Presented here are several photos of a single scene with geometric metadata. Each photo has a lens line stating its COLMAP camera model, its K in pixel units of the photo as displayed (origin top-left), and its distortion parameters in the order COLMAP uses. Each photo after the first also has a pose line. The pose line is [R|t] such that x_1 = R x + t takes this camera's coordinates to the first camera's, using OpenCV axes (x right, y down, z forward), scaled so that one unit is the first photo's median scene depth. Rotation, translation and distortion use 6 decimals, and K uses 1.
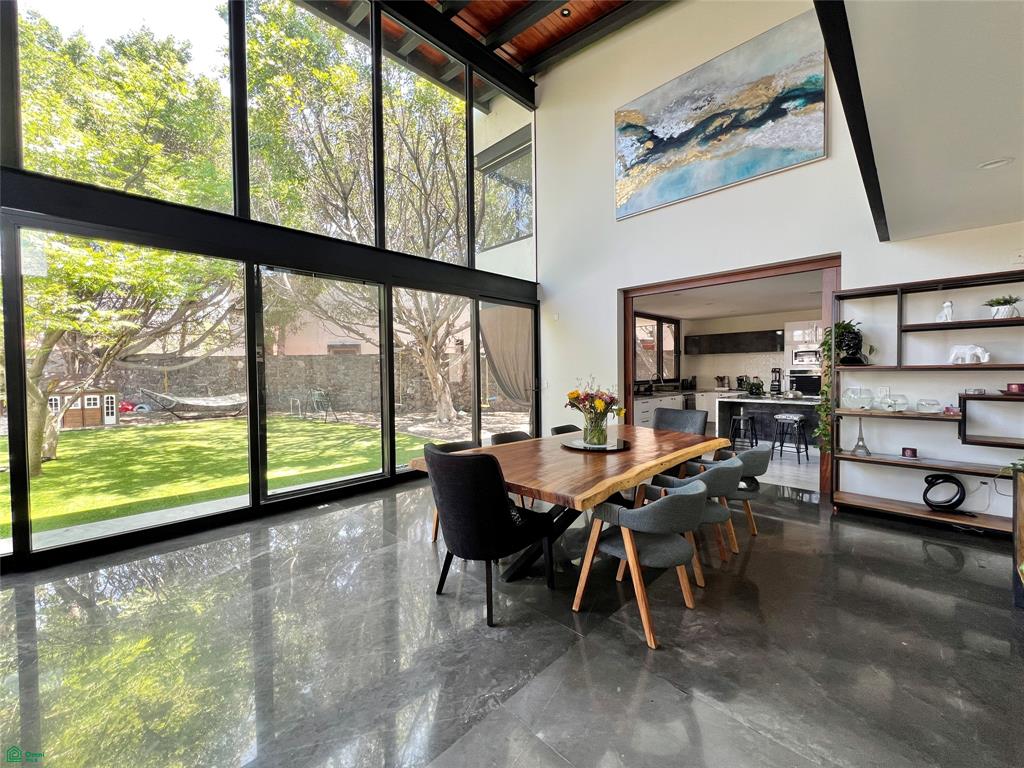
lens RADIAL K [[411.1, 0, 507.5], [0, 411.1, 381.0], [0, 0, 1]] dist [-0.003906, -0.000025]
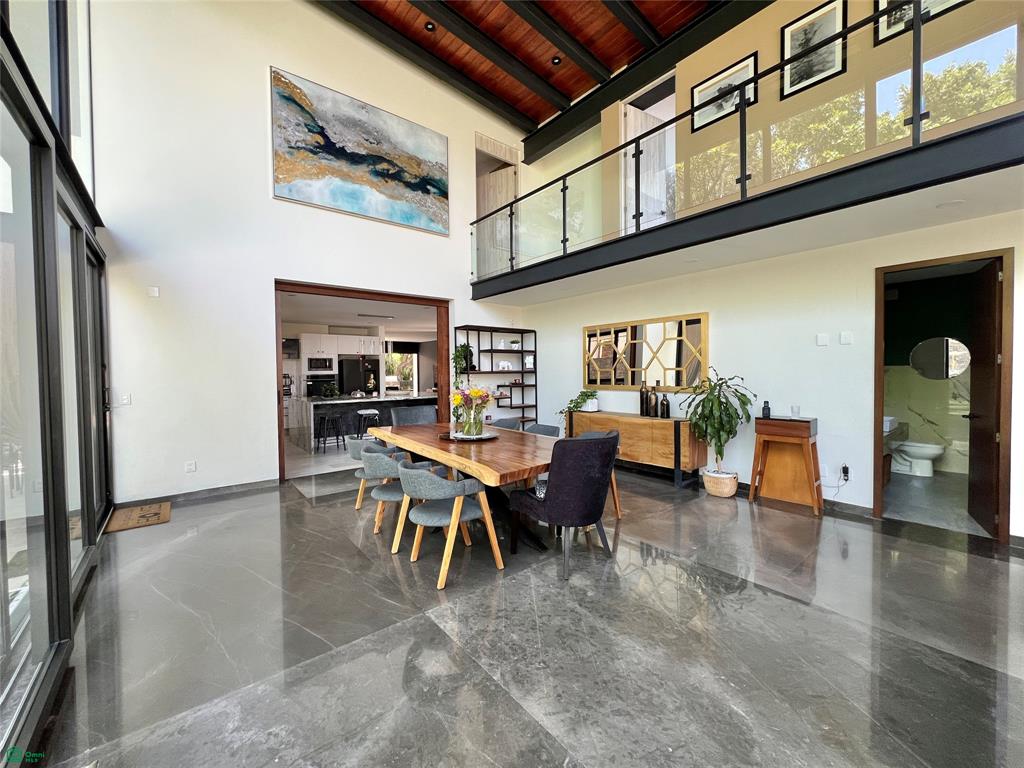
lens RADIAL K [[411.1, 0, 513.8], [0, 411.1, 383.4], [0, 0, 1]] dist [-0.003906, -0.000025]
pose [[0.099648, -0.014073, 0.994923, -0.702937], [0.031983, 0.999429, 0.010934, 0.001893], [-0.994509, 0.030731, 0.100041, 0.572016]]
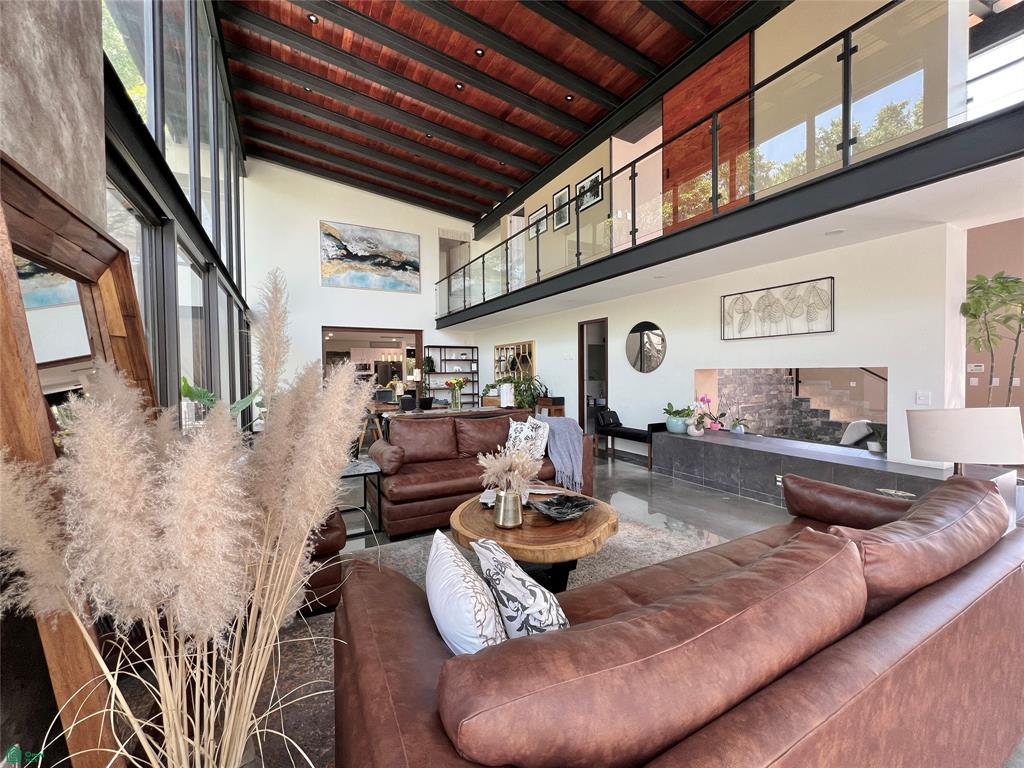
lens RADIAL K [[411.1, 0, 498.0], [0, 411.1, 381.4], [0, 0, 1]] dist [-0.003906, -0.000025]
pose [[0.300662, -0.016174, 0.953594, -1.483866], [0.036138, 0.999331, 0.005555, 0.022221], [-0.953046, 0.032791, 0.301046, -0.237003]]
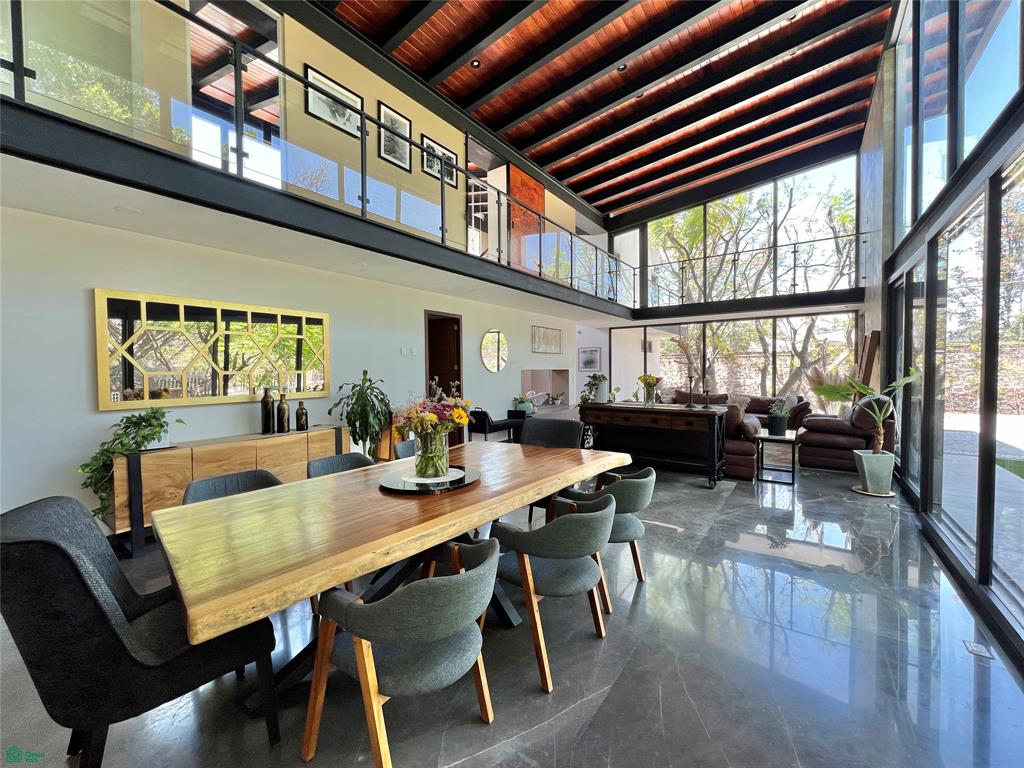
lens RADIAL K [[411.1, 0, 520.2], [0, 411.1, 385.0], [0, 0, 1]] dist [-0.003906, -0.000025]
pose [[-0.983323, 0.021825, -0.180553, 0.119674], [0.008850, 0.997340, 0.072357, -0.047023], [0.181652, 0.069552, -0.980900, 1.275339]]
